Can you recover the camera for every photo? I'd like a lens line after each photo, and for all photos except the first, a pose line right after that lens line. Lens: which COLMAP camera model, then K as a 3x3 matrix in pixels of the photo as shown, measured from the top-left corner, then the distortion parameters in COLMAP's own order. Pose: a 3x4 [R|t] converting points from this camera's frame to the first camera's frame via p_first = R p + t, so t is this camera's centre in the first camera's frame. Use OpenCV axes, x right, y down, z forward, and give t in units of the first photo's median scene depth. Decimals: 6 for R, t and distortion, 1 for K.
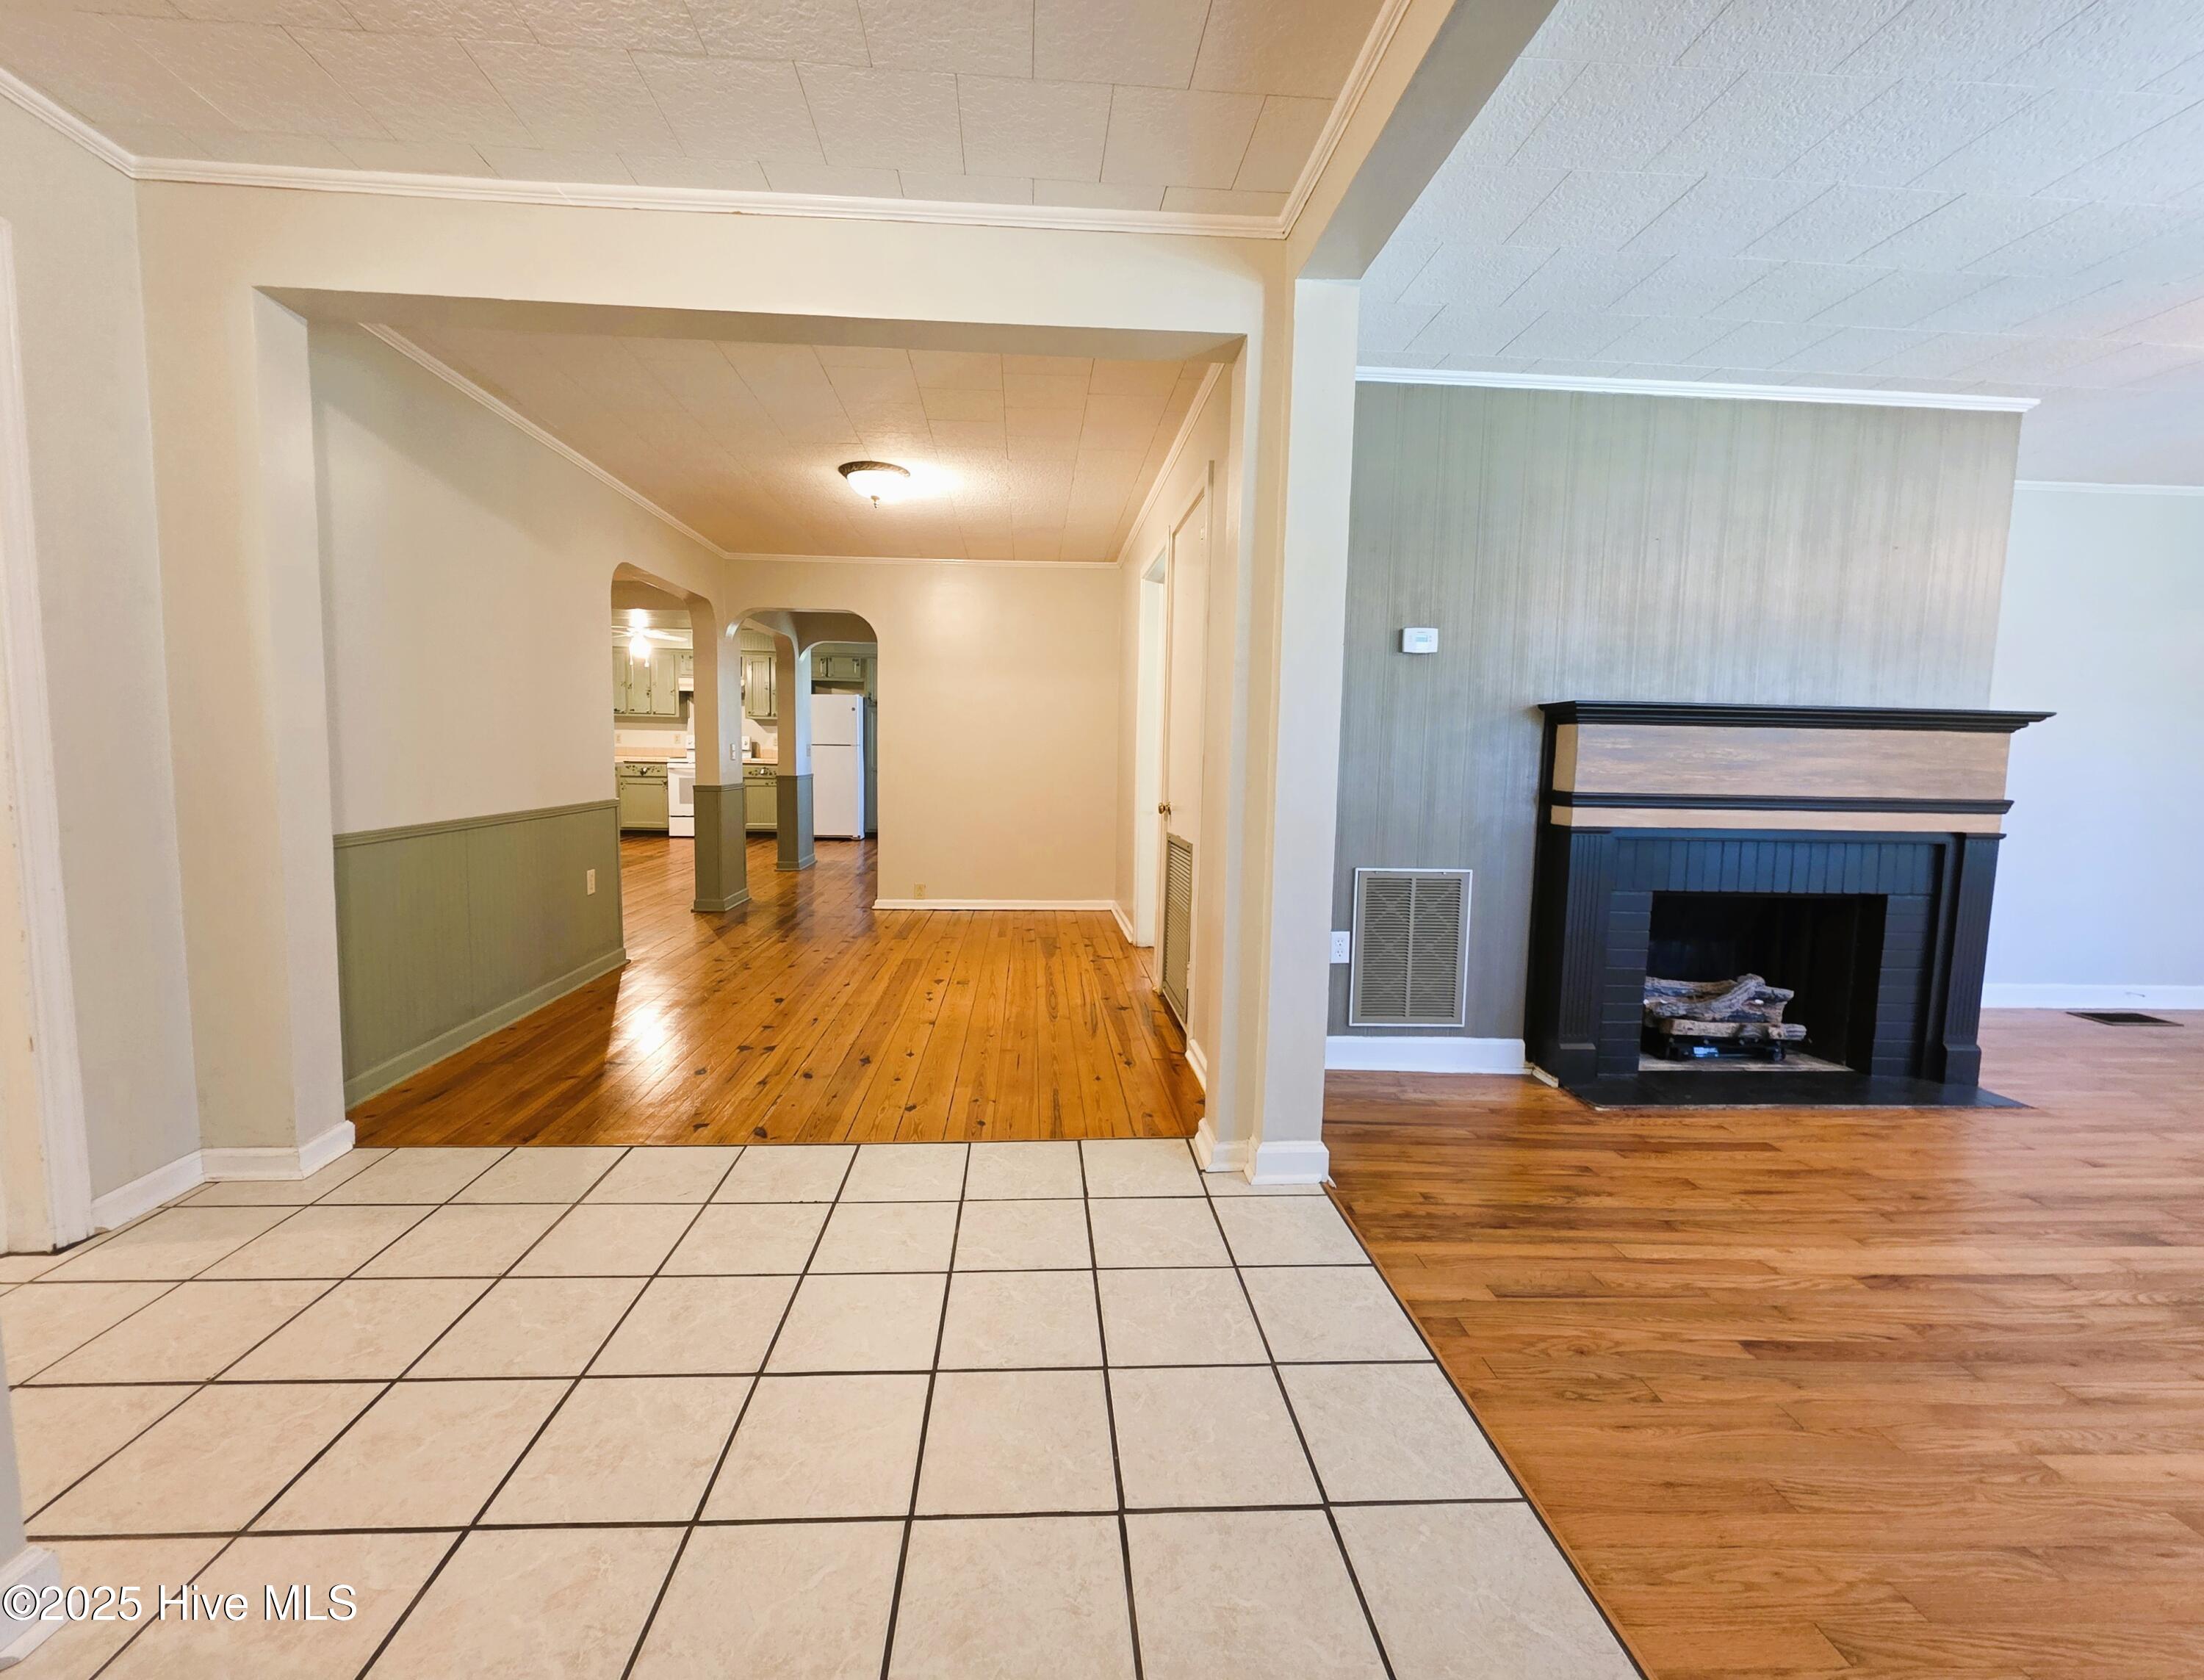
lens RADIAL K [[896.7, 0, 1074.5], [0, 896.7, 833.1], [0, 0, 1]] dist [0.002124, -0.000363]
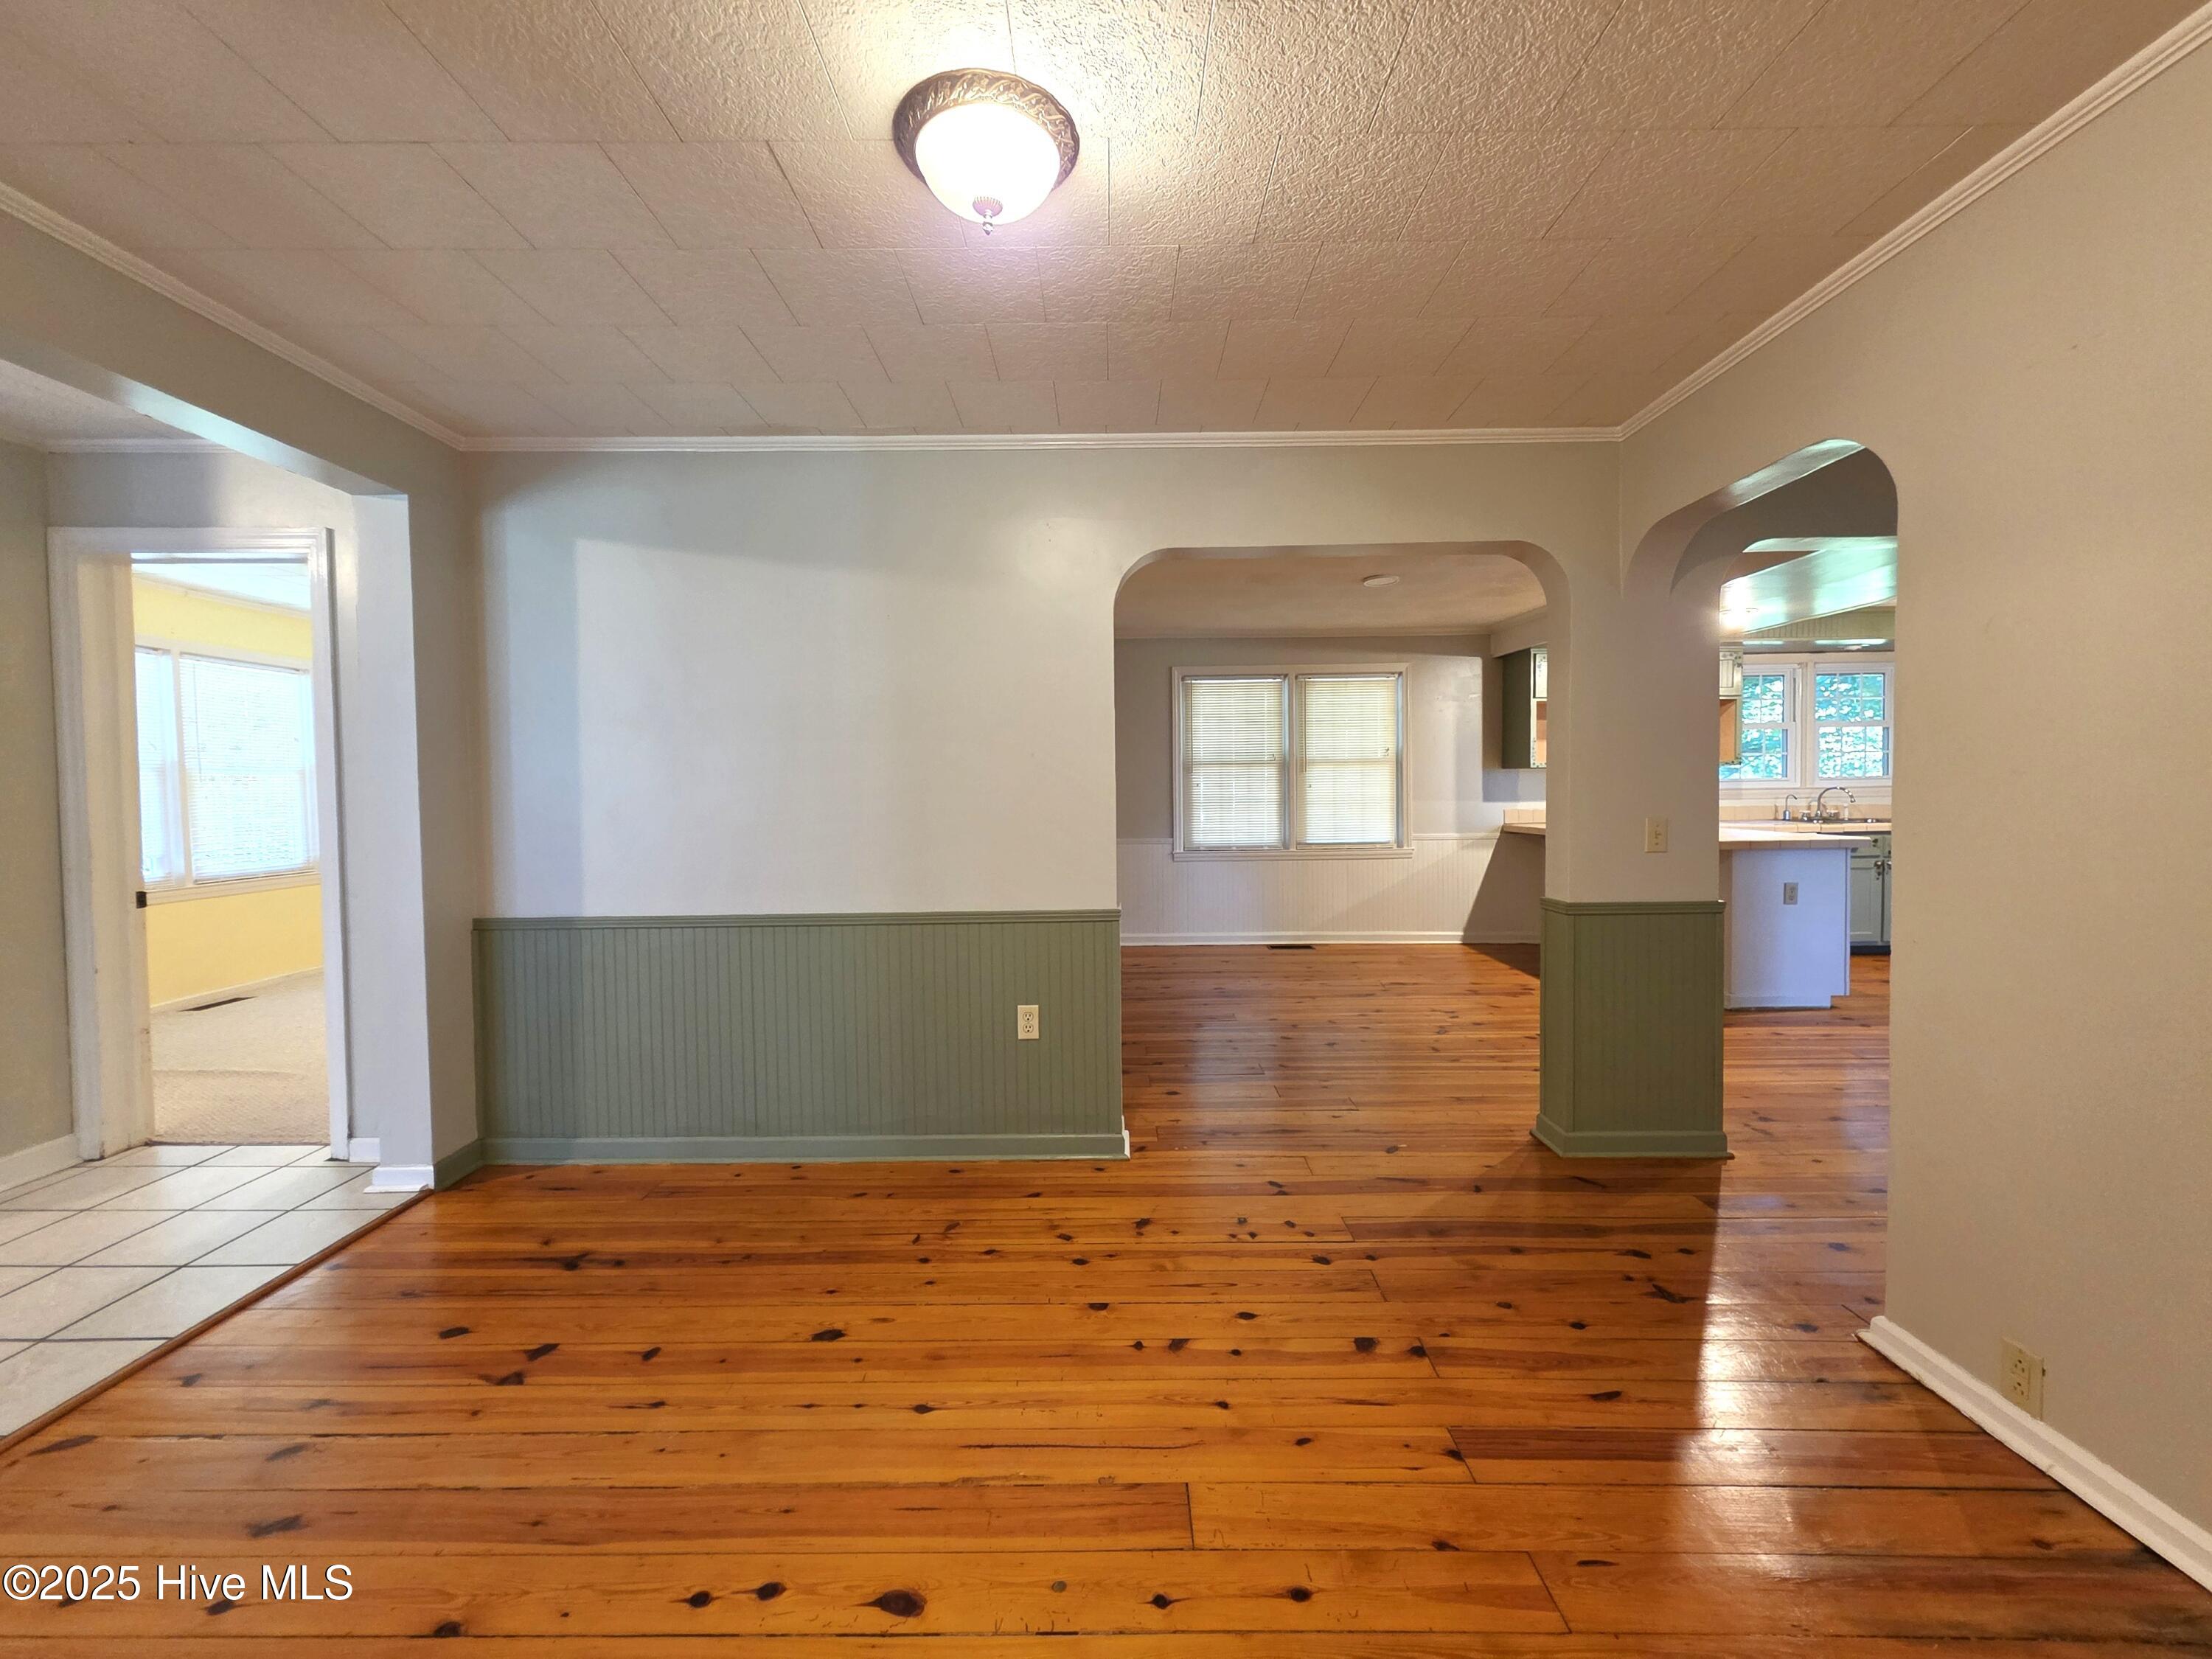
lens RADIAL K [[882.2, 0, 1105.3], [0, 882.2, 821.3], [0, 0, 1]] dist [0.000730, -0.000161]
pose [[-0.057633, 0.015248, -0.998221, 0.214194], [-0.080378, 0.996567, 0.019864, -0.171811], [0.995097, 0.081380, -0.056210, 1.521713]]
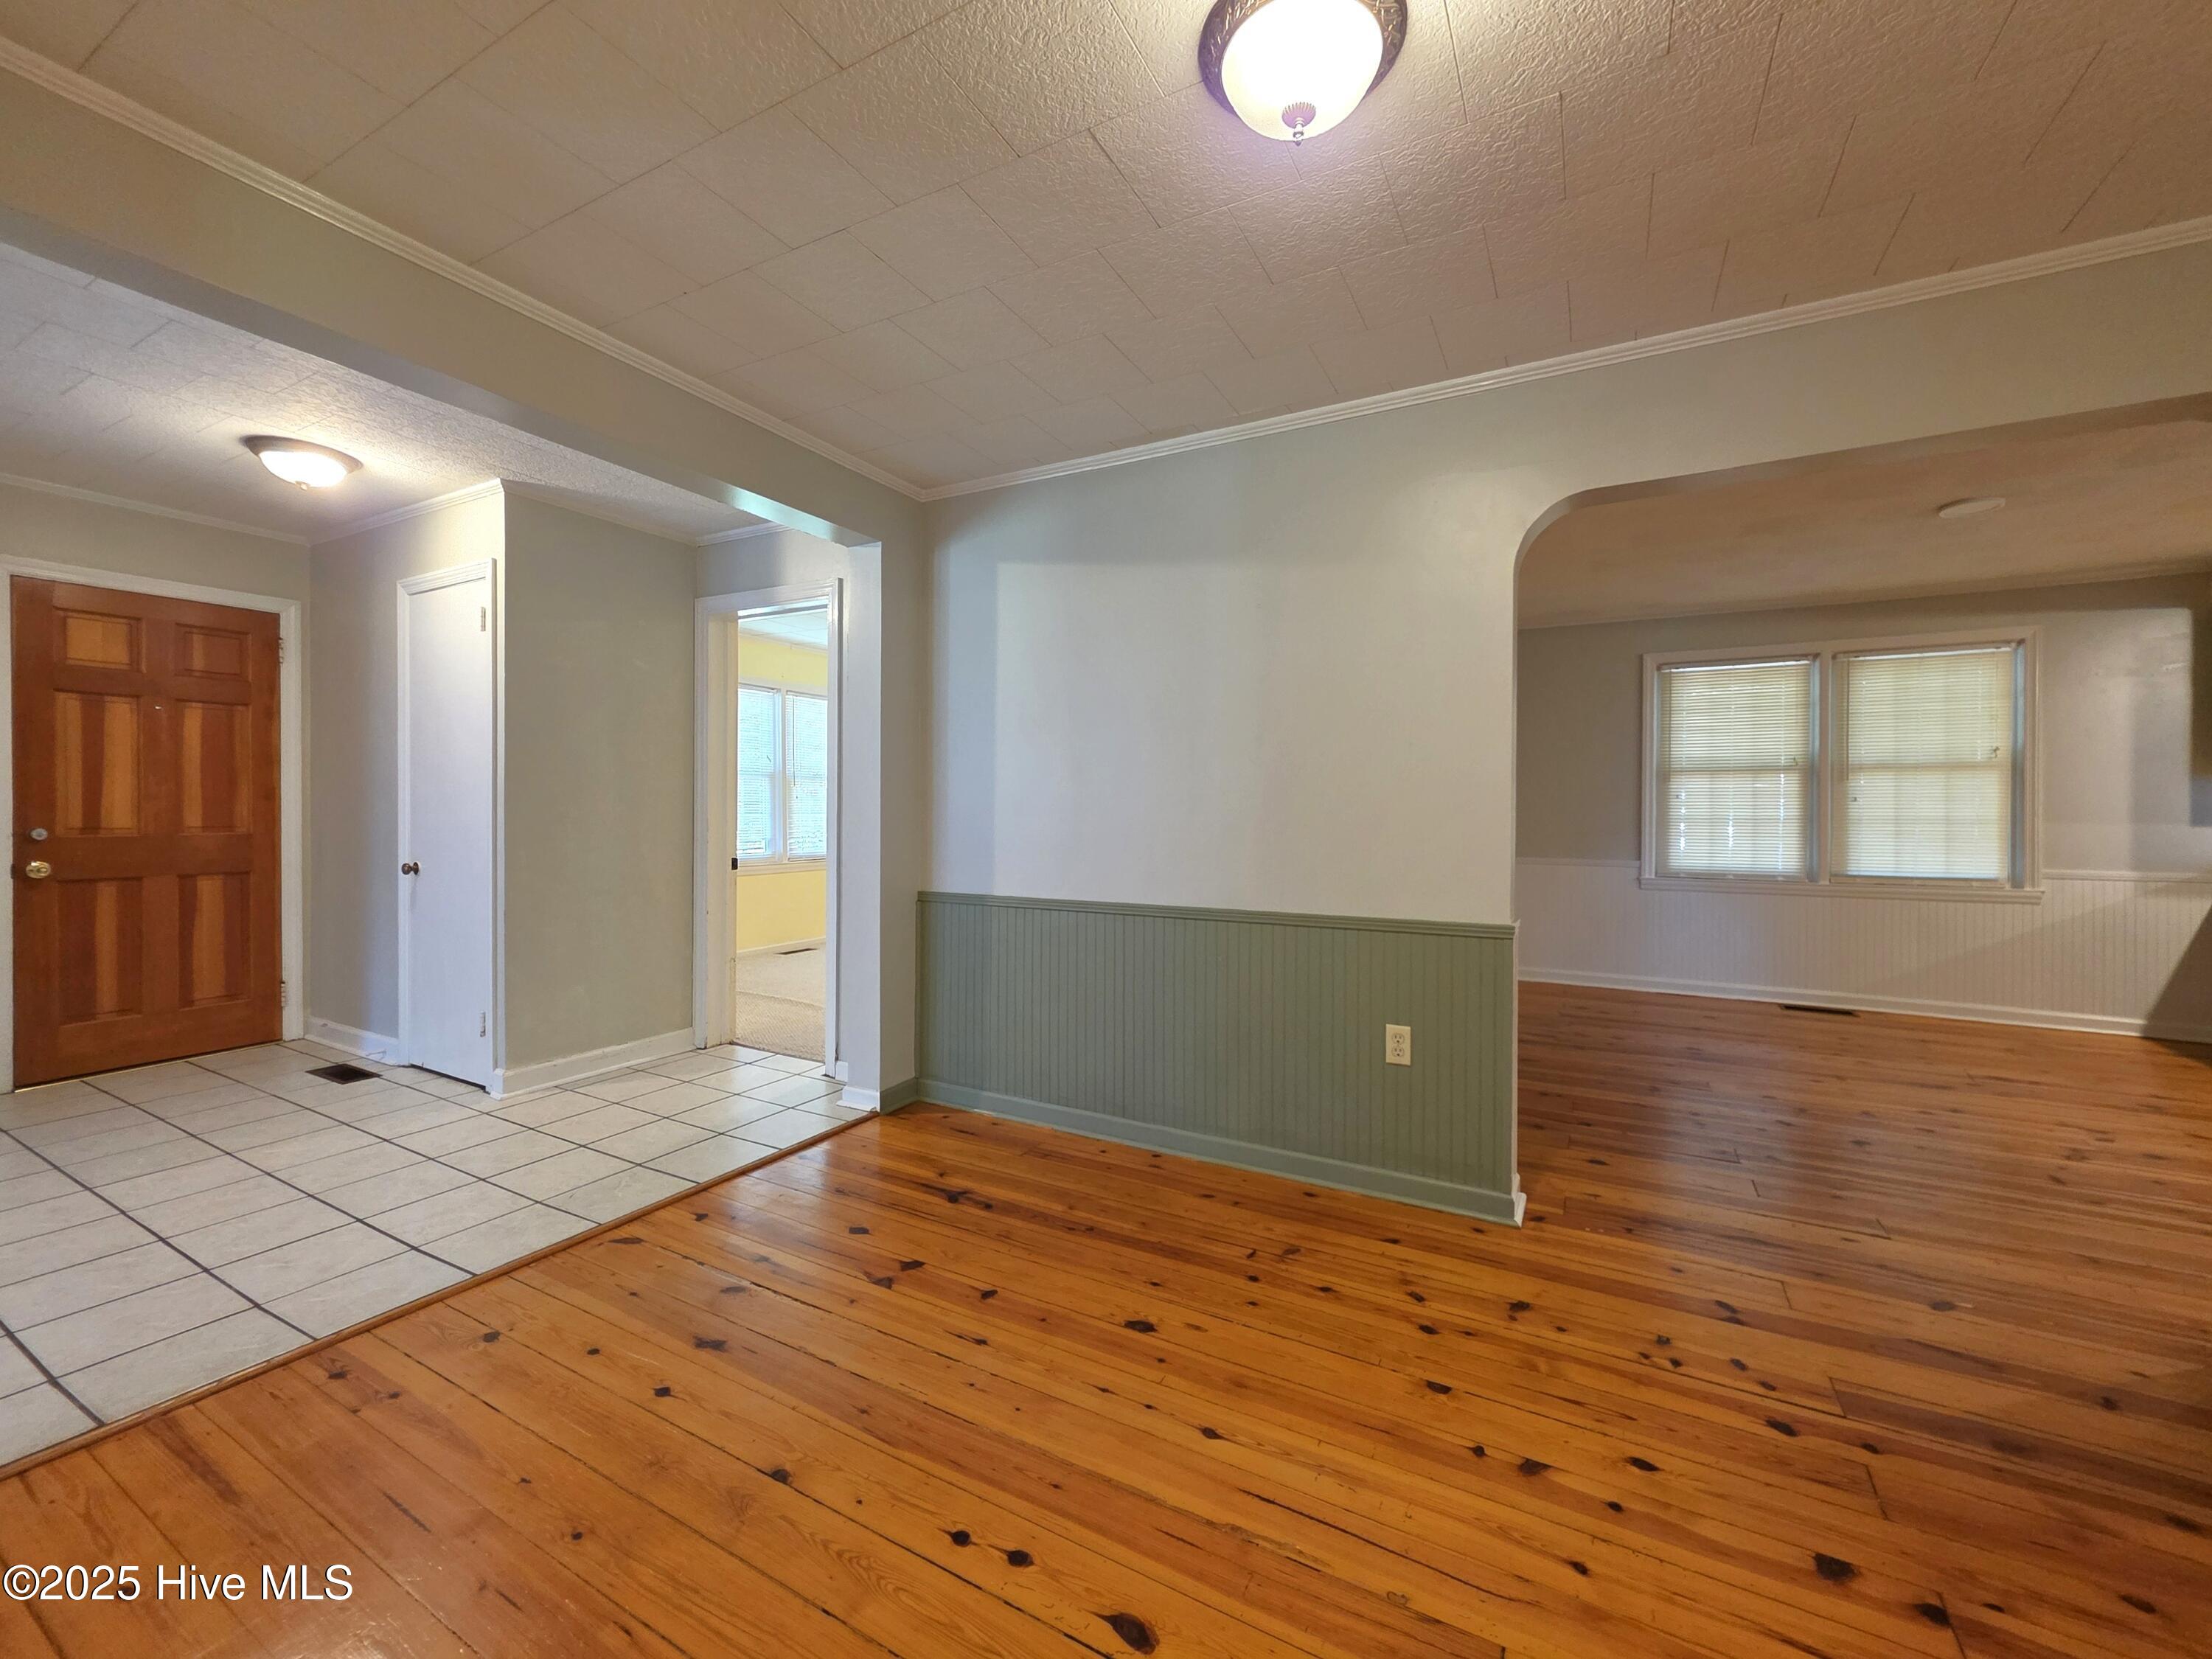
lens RADIAL K [[886.0, 0, 1103.1], [0, 886.0, 819.6], [0, 0, 1]] dist [0.001607, -0.000355]
pose [[-0.528918, -0.016137, -0.848519, 0.145167], [-0.093830, 0.994802, 0.039570, -0.151678], [0.843470, 0.100546, -0.527683, 1.592995]]
